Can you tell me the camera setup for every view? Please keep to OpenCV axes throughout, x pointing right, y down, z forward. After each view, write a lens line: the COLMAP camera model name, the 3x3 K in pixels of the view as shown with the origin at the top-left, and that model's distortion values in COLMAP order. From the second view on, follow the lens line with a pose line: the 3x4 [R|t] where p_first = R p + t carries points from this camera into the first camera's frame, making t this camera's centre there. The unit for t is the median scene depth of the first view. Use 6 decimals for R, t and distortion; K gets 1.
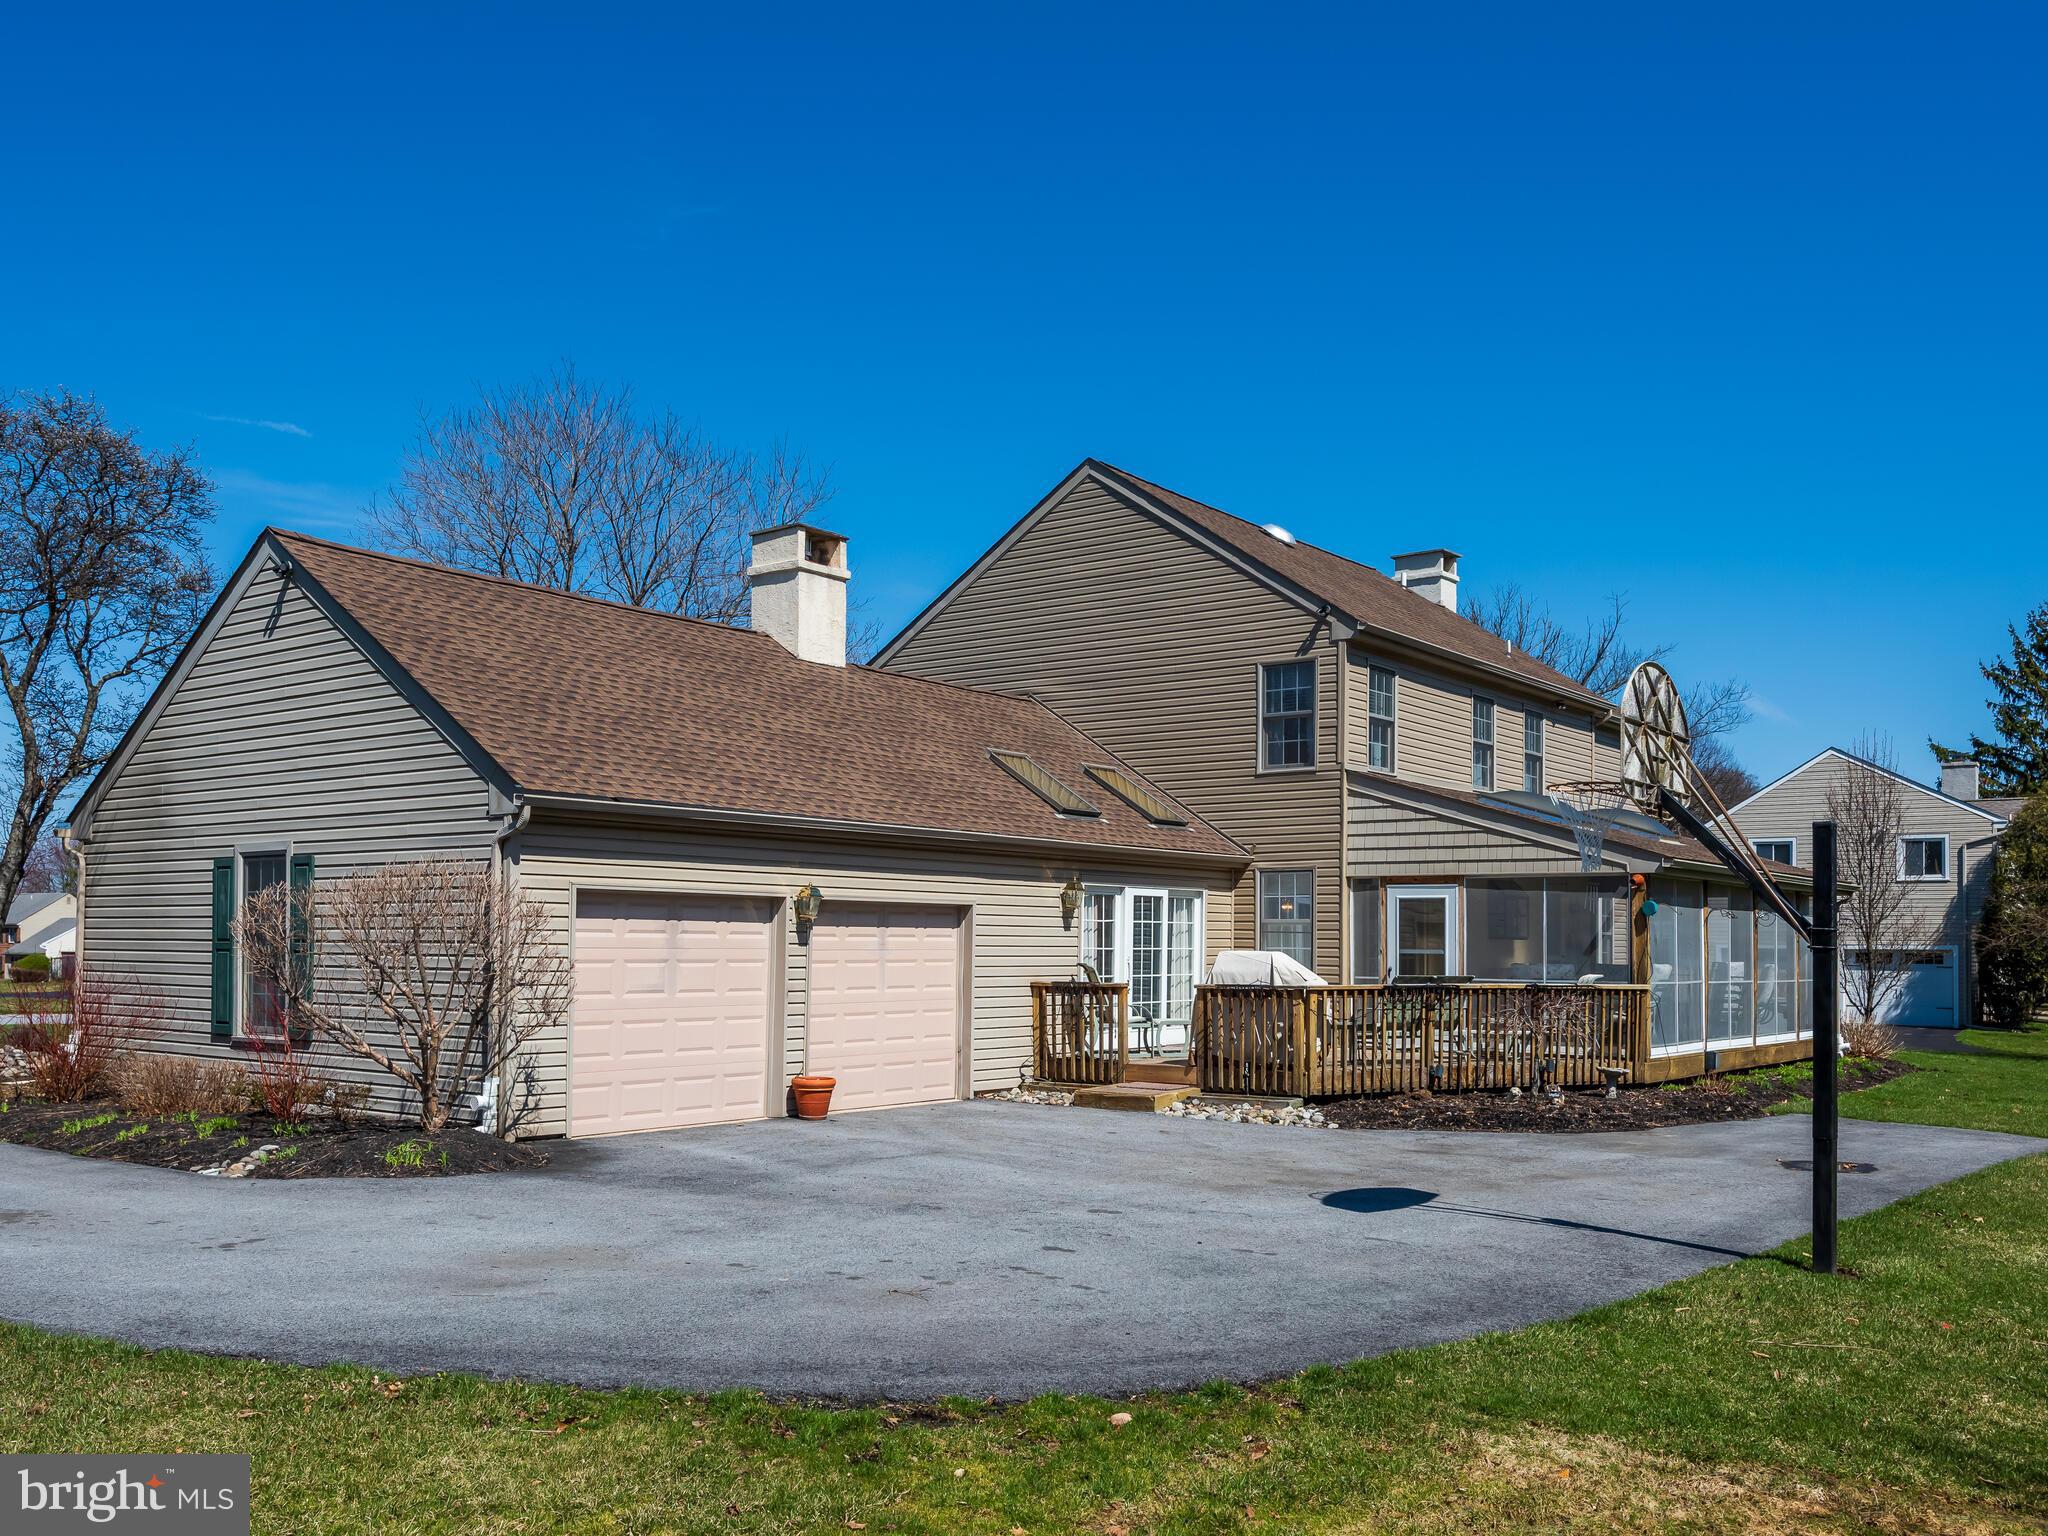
lens RADIAL K [[1729.9, 0, 1024.0], [0, 1729.9, 768.0], [0, 0, 1]] dist [0.002806, -0.003381]
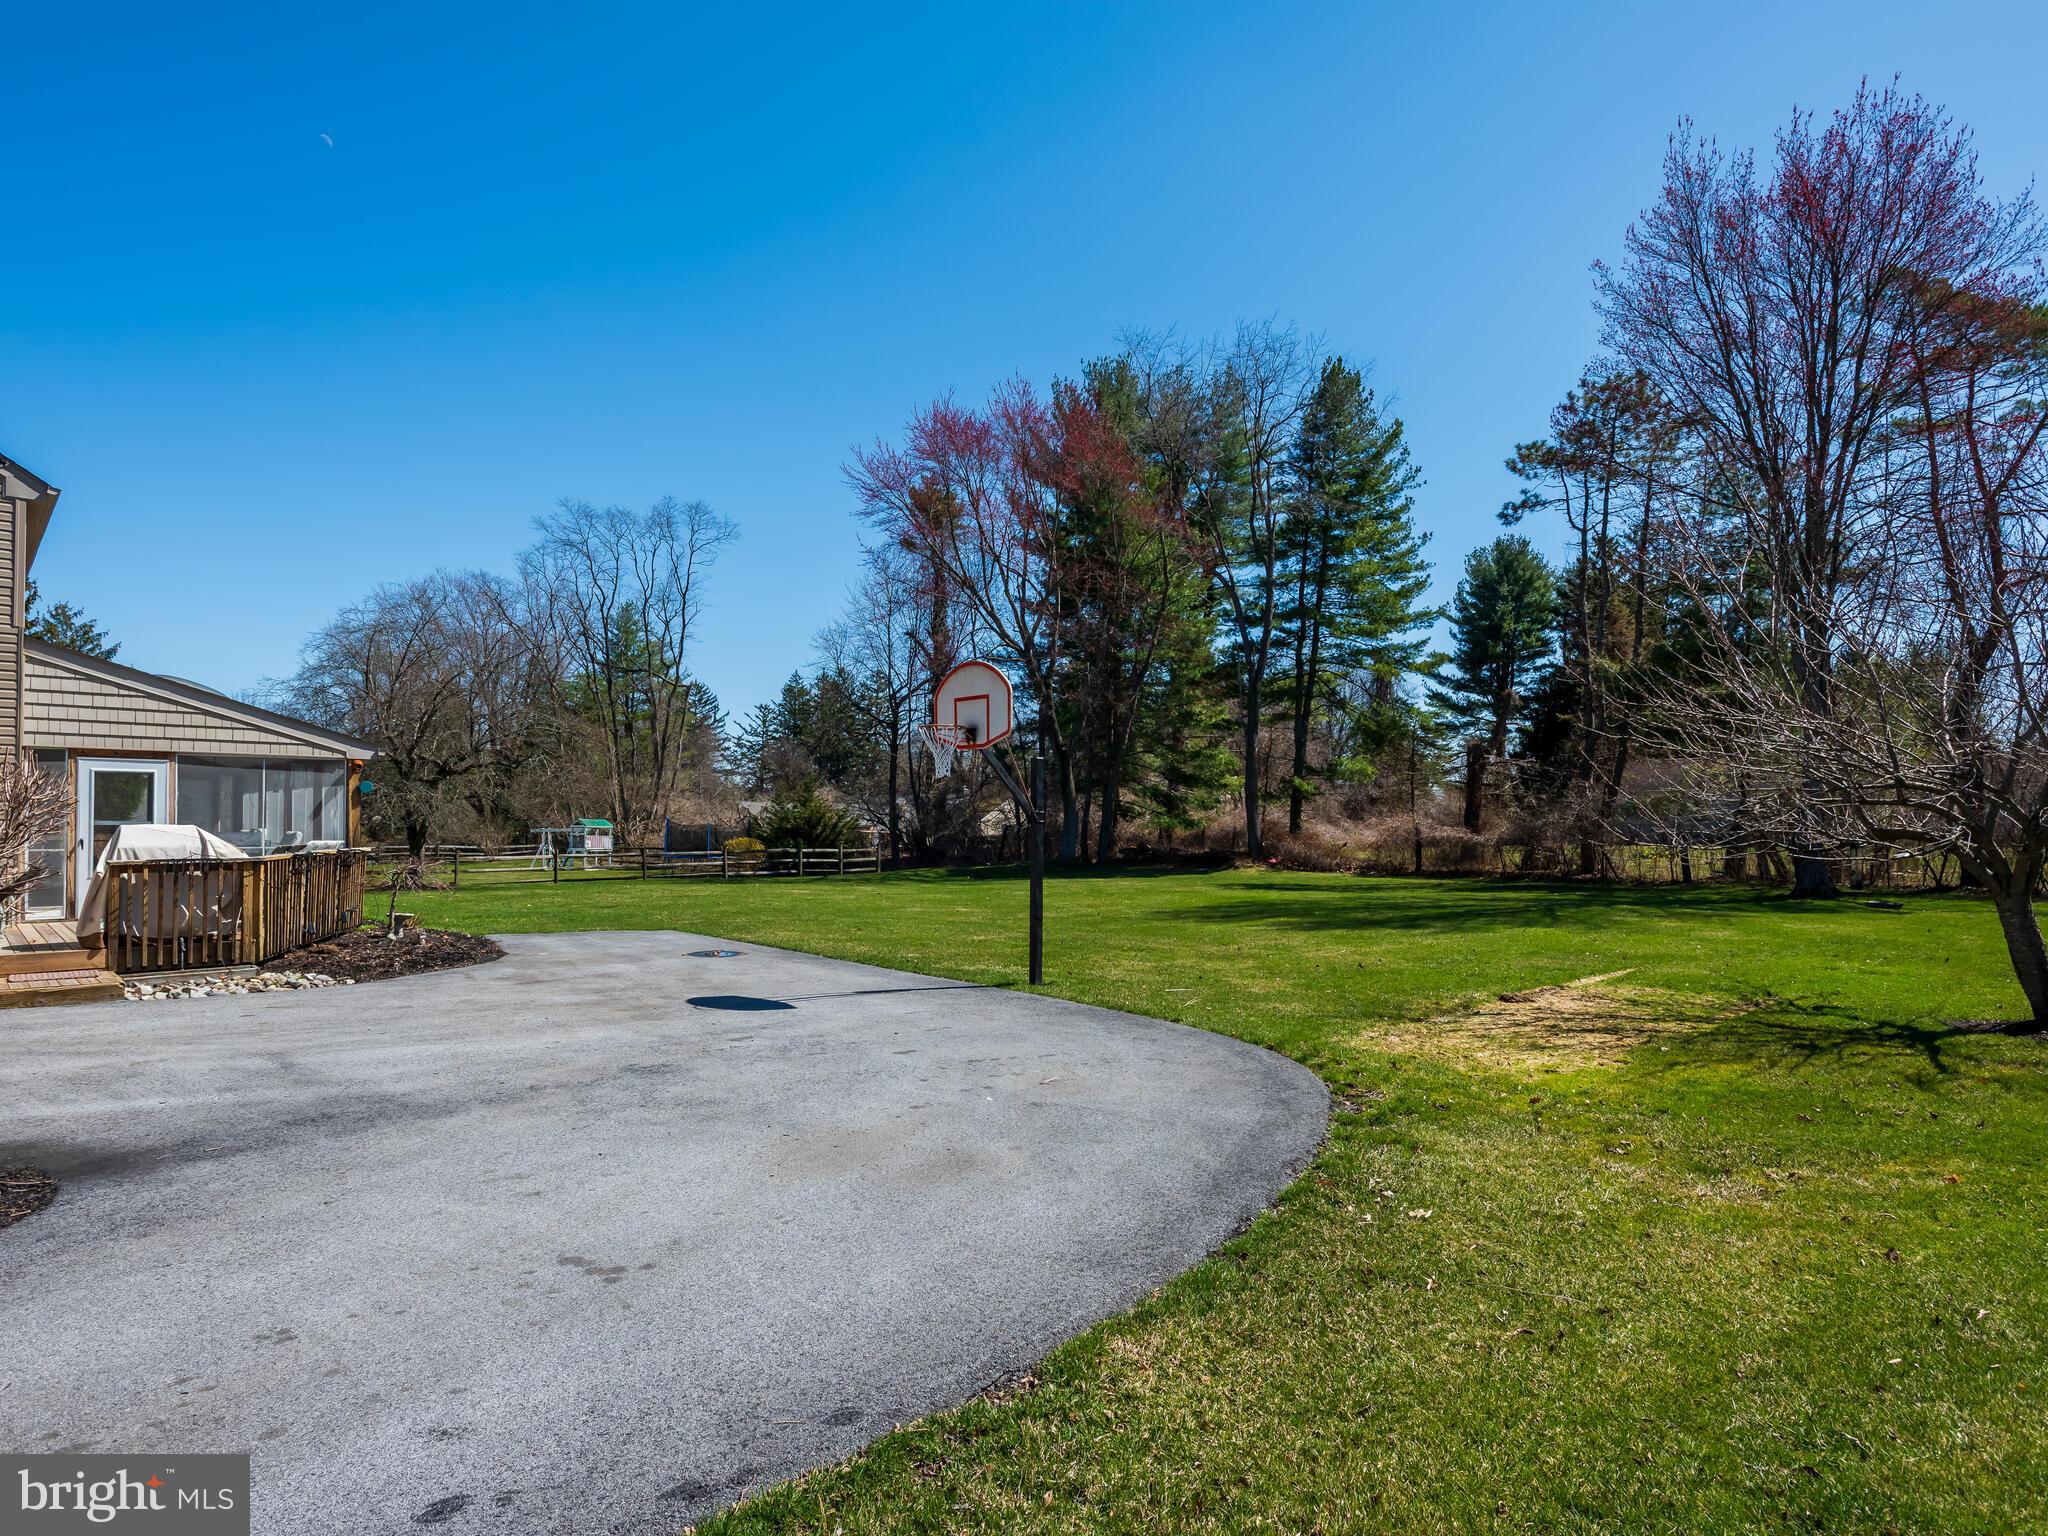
lens RADIAL K [[1252.8, 0, 1024.0], [0, 1252.8, 768.0], [0, 0, 1]] dist [0.001010, 0.000009]
pose [[0.184007, 0.034173, 0.982331, -0.412952], [-0.101327, 0.994730, -0.015624, 0.030786], [-0.977688, -0.096662, 0.186500, 0.341491]]
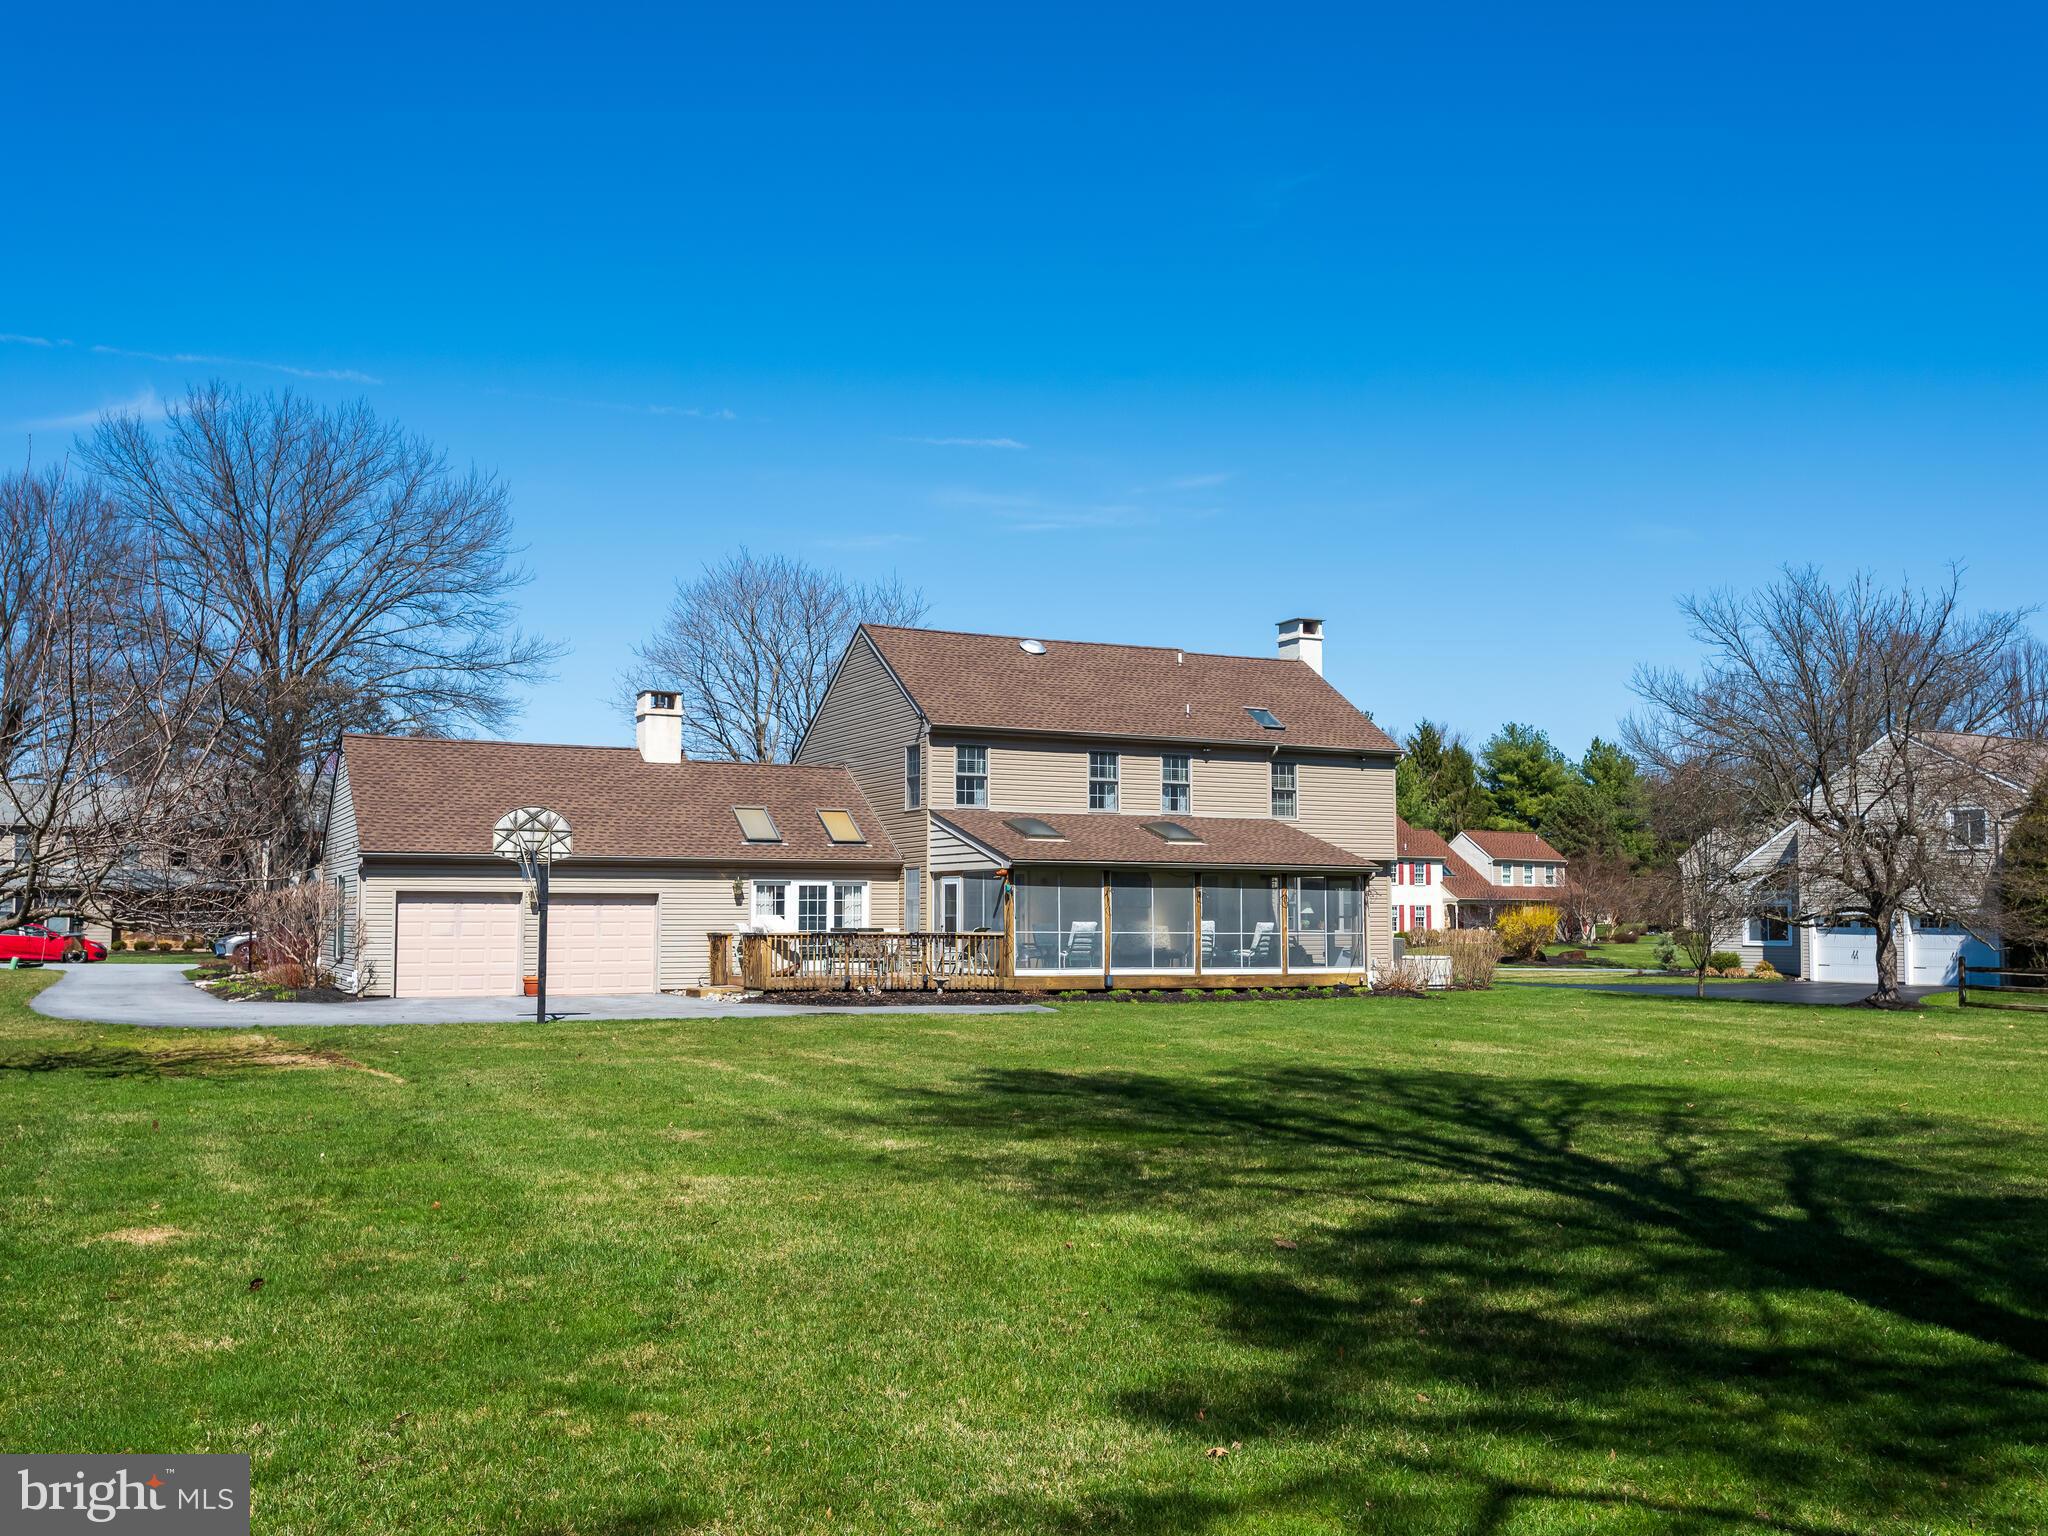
lens RADIAL K [[1692.7, 0, 1024.0], [0, 1692.7, 768.0], [0, 0, 1]] dist [0.005089, 0.000951]
pose [[0.901296, -0.046442, -0.430707, 1.040262], [0.051637, 0.998666, 0.000373, -0.037102], [0.430115, -0.022577, 0.902492, -0.484452]]
